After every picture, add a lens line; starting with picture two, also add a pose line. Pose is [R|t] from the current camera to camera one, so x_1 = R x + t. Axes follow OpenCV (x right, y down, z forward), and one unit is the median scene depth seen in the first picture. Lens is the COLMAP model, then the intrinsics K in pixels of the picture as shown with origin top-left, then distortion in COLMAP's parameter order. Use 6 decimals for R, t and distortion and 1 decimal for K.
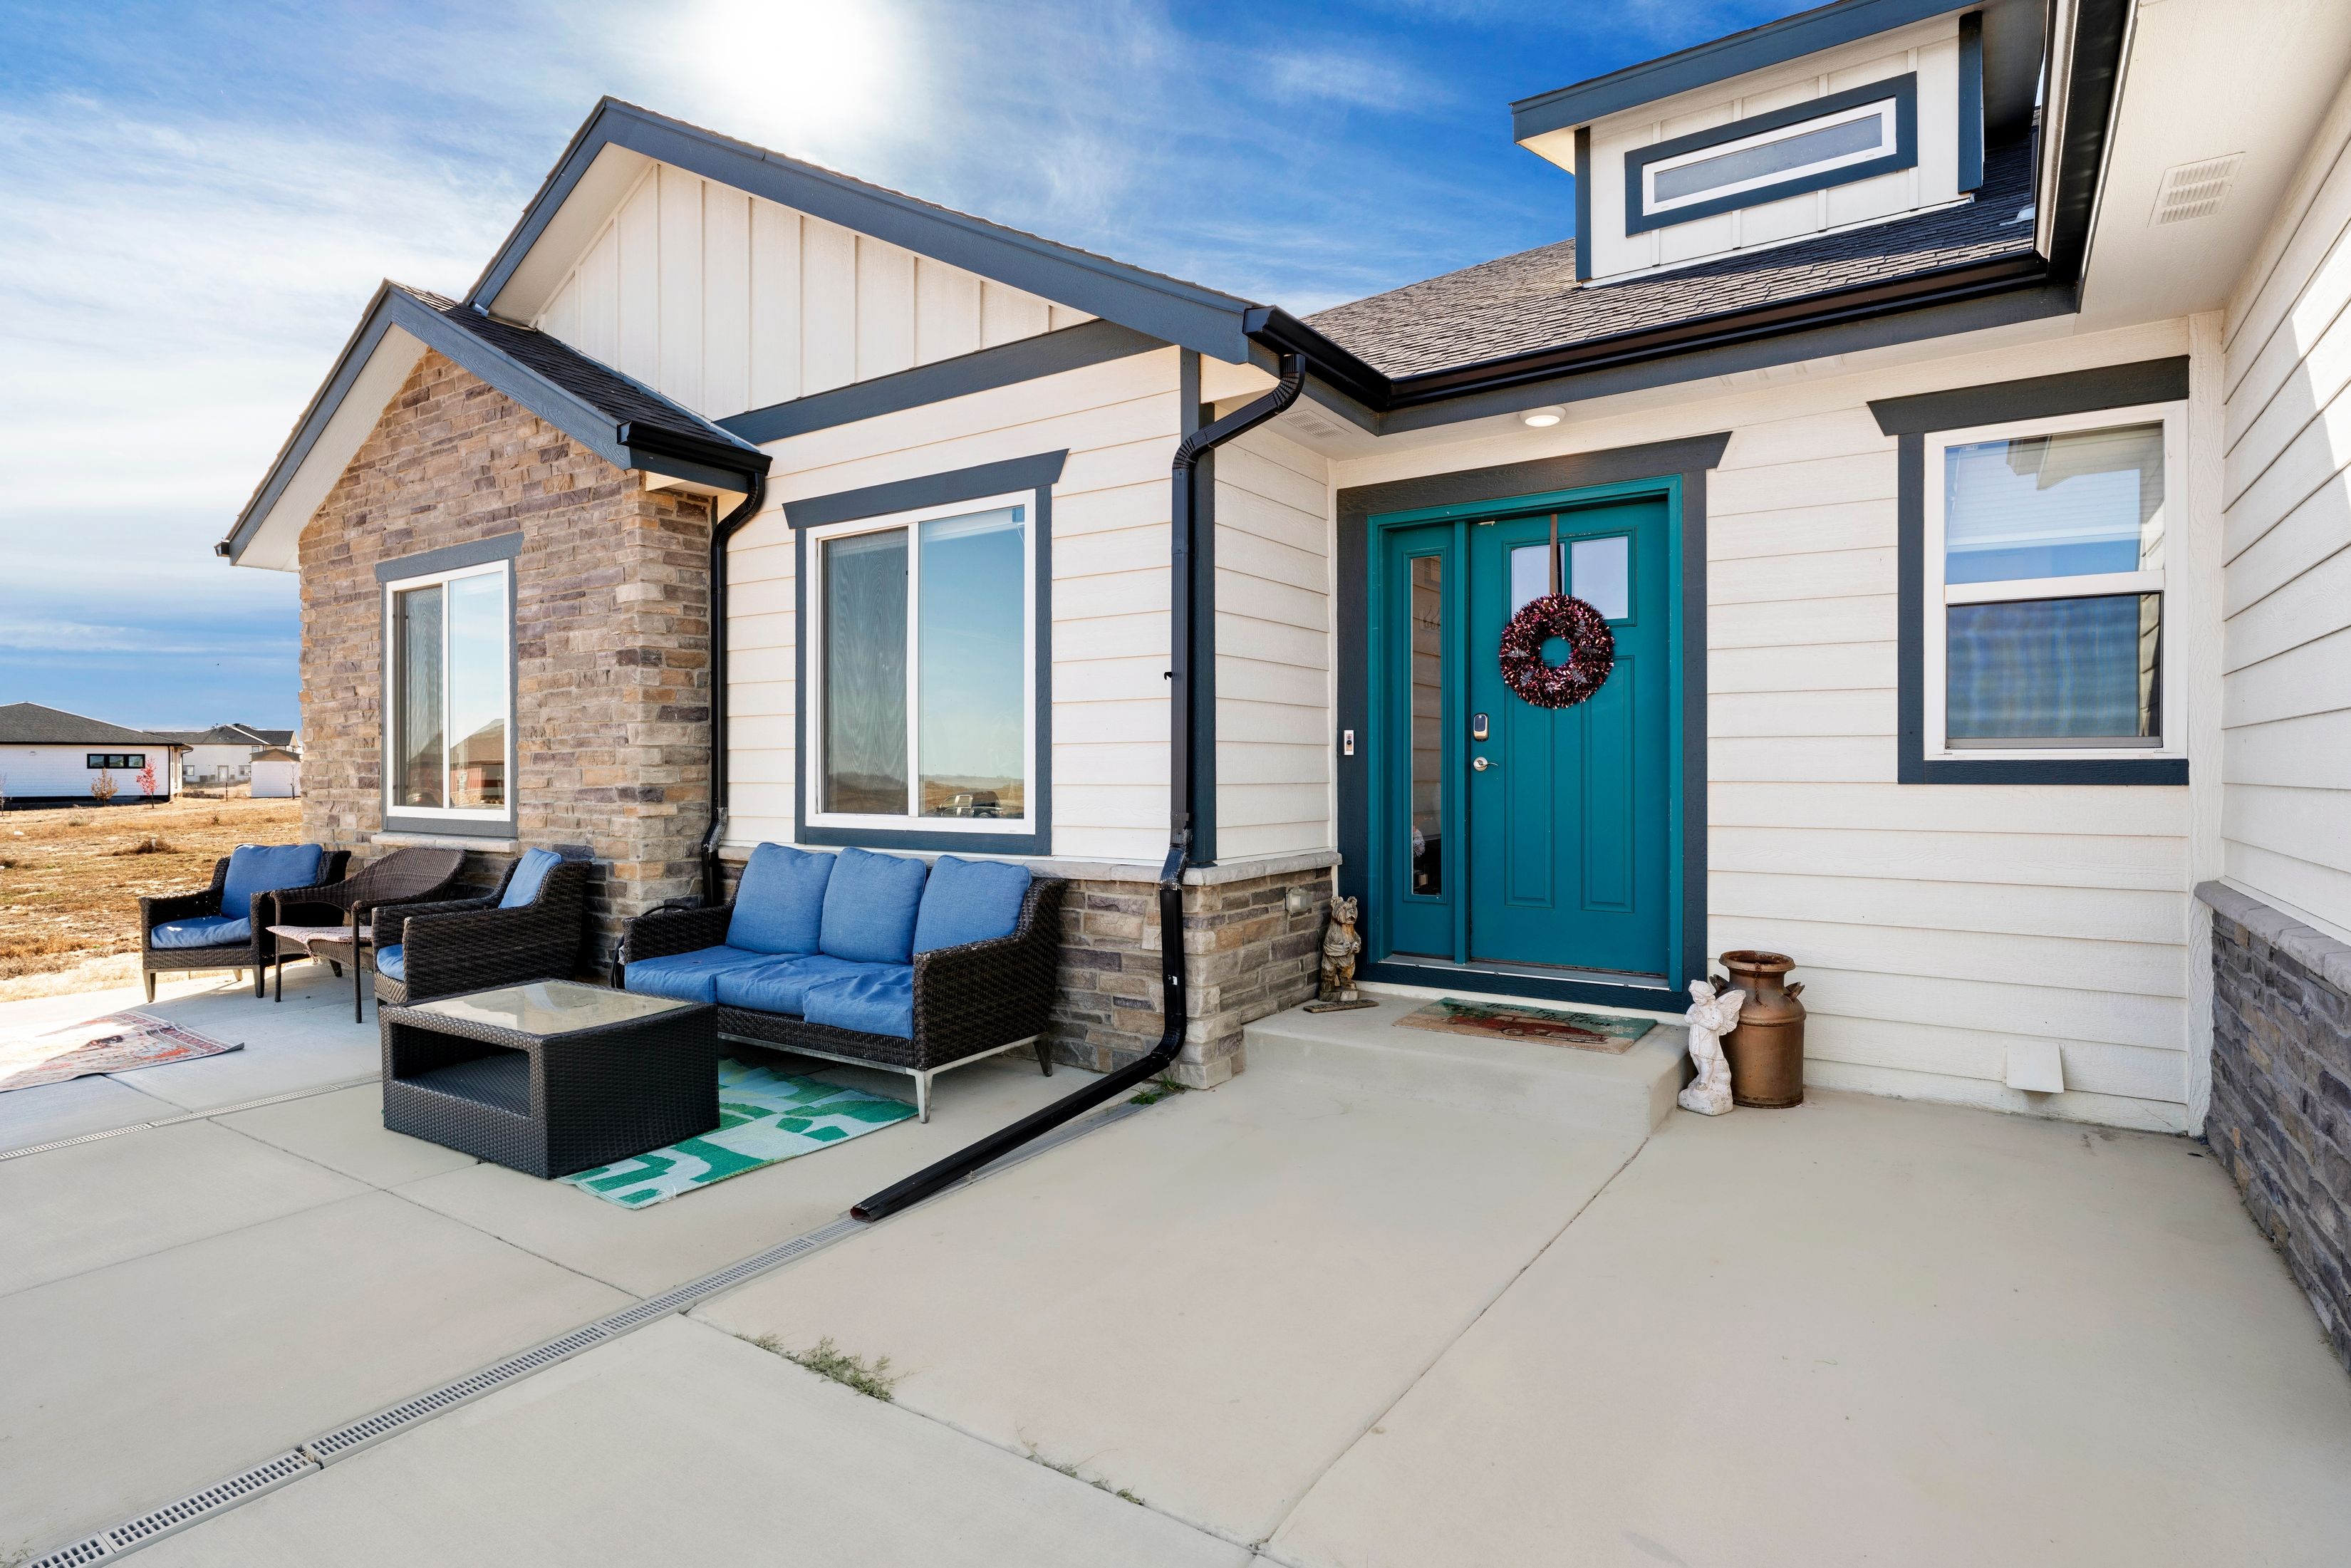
lens RADIAL K [[1211.6, 0, 1173.2], [0, 1211.6, 772.0], [0, 0, 1]] dist [0.003369, -0.003731]
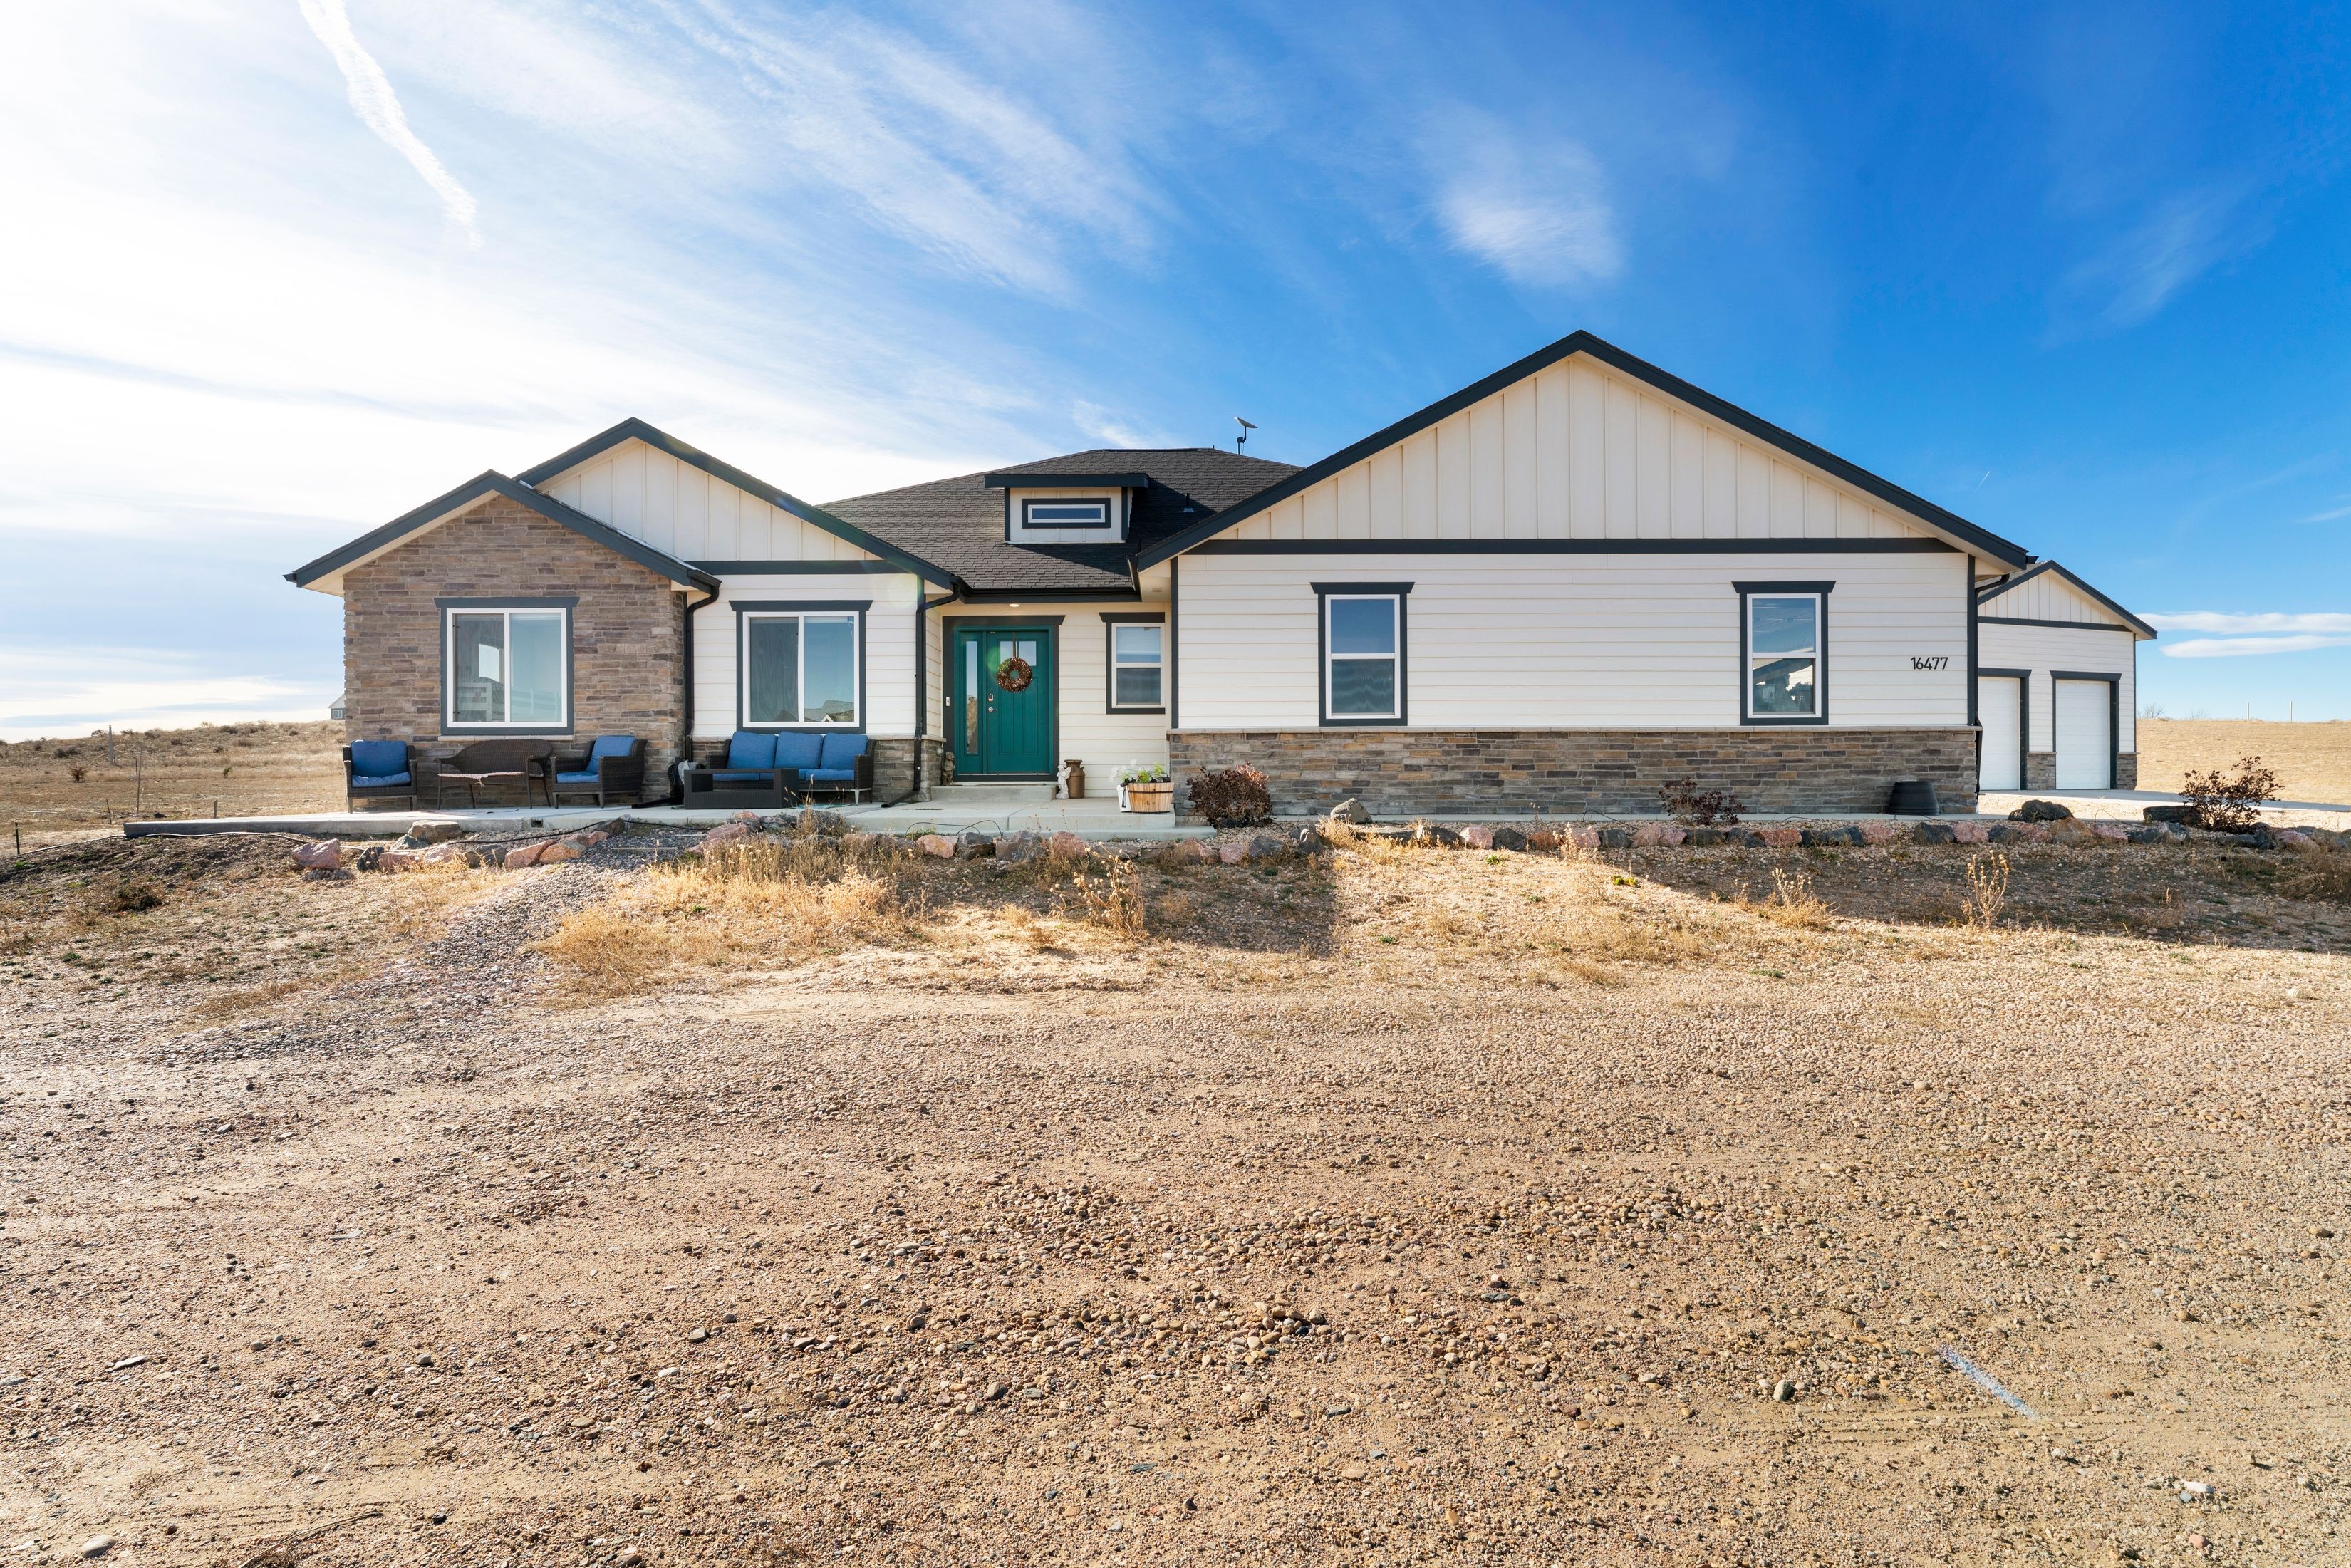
lens RADIAL K [[1152.3, 0, 1172.5], [0, 1152.3, 784.0], [0, 0, 1]] dist [0.004197, -0.000552]
pose [[0.827000, -0.000899, 0.562201, -1.039379], [0.001653, 0.999998, -0.000833, 0.190123], [-0.562200, 0.001618, 0.827000, -1.734523]]
